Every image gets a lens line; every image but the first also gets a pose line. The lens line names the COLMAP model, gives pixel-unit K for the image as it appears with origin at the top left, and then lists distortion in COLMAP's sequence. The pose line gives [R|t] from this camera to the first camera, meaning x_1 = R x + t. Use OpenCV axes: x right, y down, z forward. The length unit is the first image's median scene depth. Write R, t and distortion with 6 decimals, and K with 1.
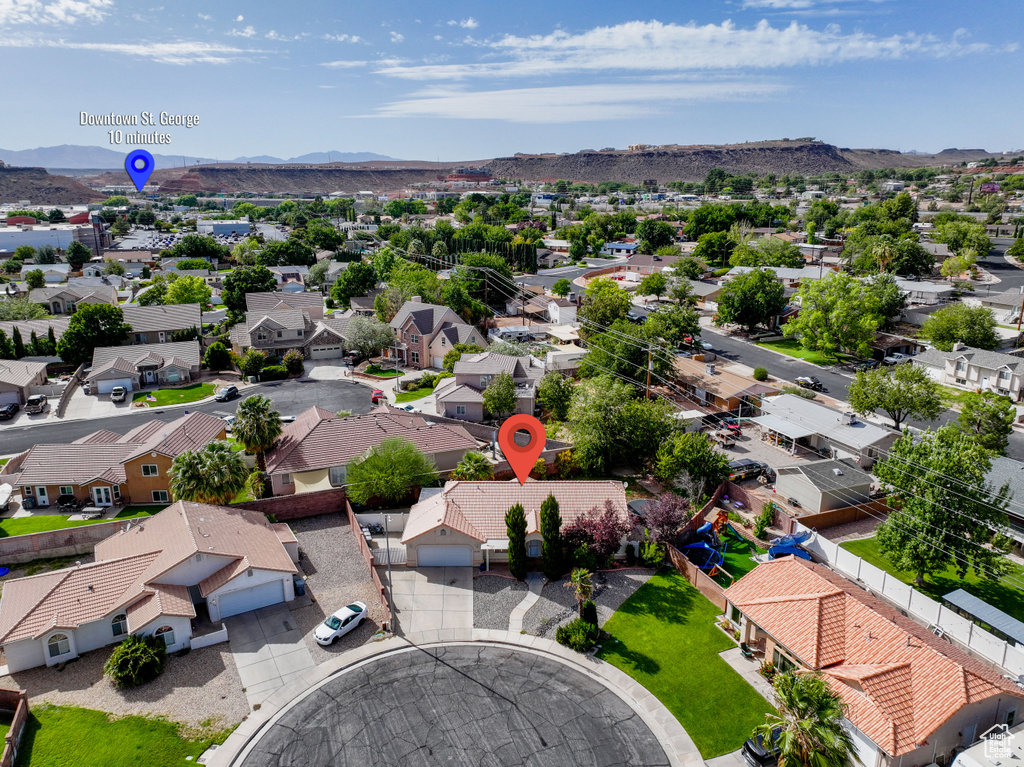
lens RADIAL K [[720.4, 0, 512.0], [0, 720.4, 383.5], [0, 0, 1]] dist [0.004911, 0.008452]
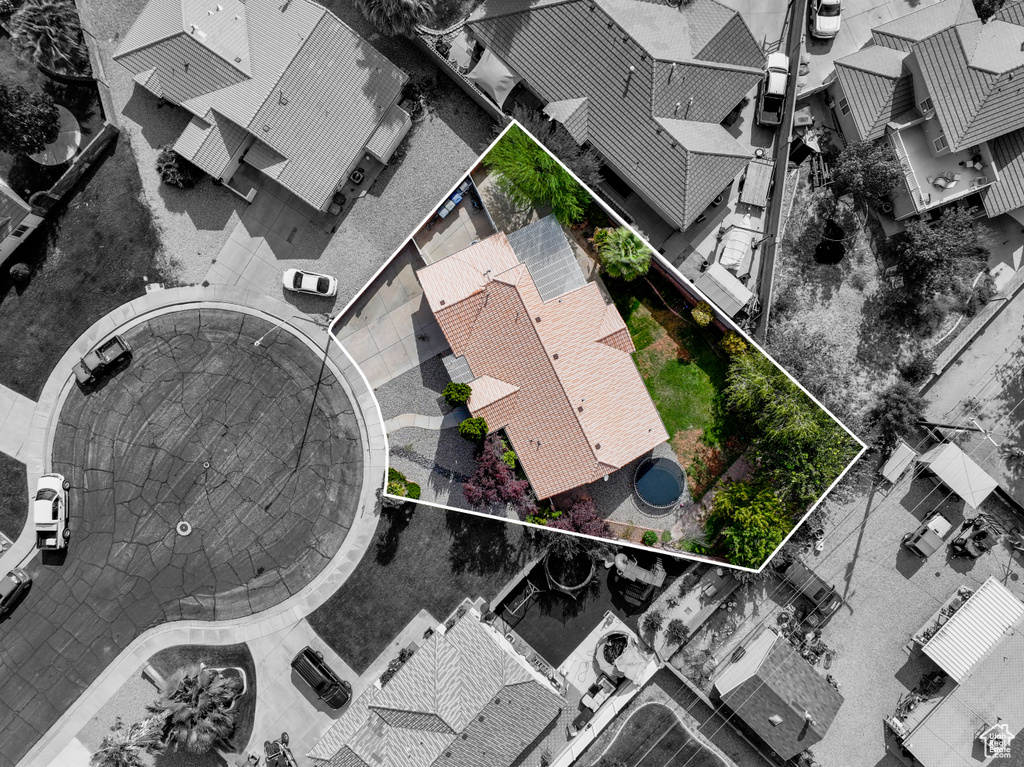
lens RADIAL K [[730.5, 0, 492.4], [0, 730.5, 384.3], [0, 0, 1]] dist [0.005457, 0.004153]
pose [[0.426910, 0.904287, -0.003655, 0.016119], [-0.234109, 0.114424, 0.965453, -0.686796], [0.873465, -0.411306, 0.260551, 0.813872]]
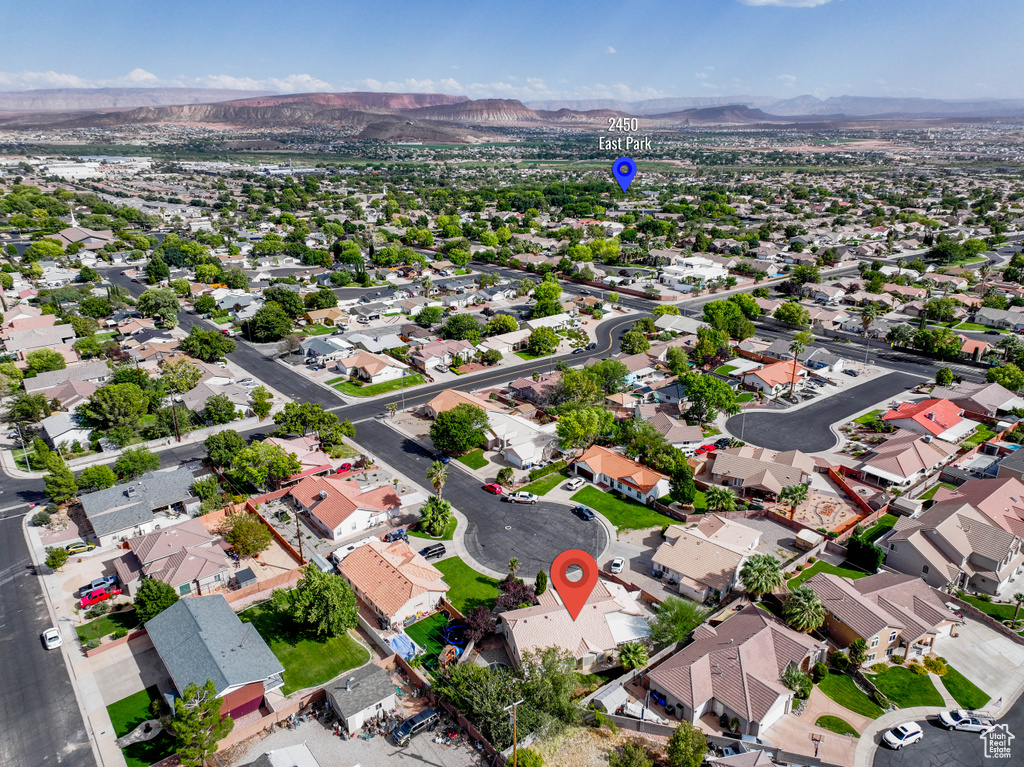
lens RADIAL K [[720.4, 0, 512.0], [0, 720.4, 383.5], [0, 0, 1]] dist [0.004911, 0.008452]
pose [[-0.955227, 0.105738, -0.276336, 0.561534], [-0.075484, 0.815965, 0.573152, -1.227148], [0.286085, 0.568349, -0.771450, 2.081722]]
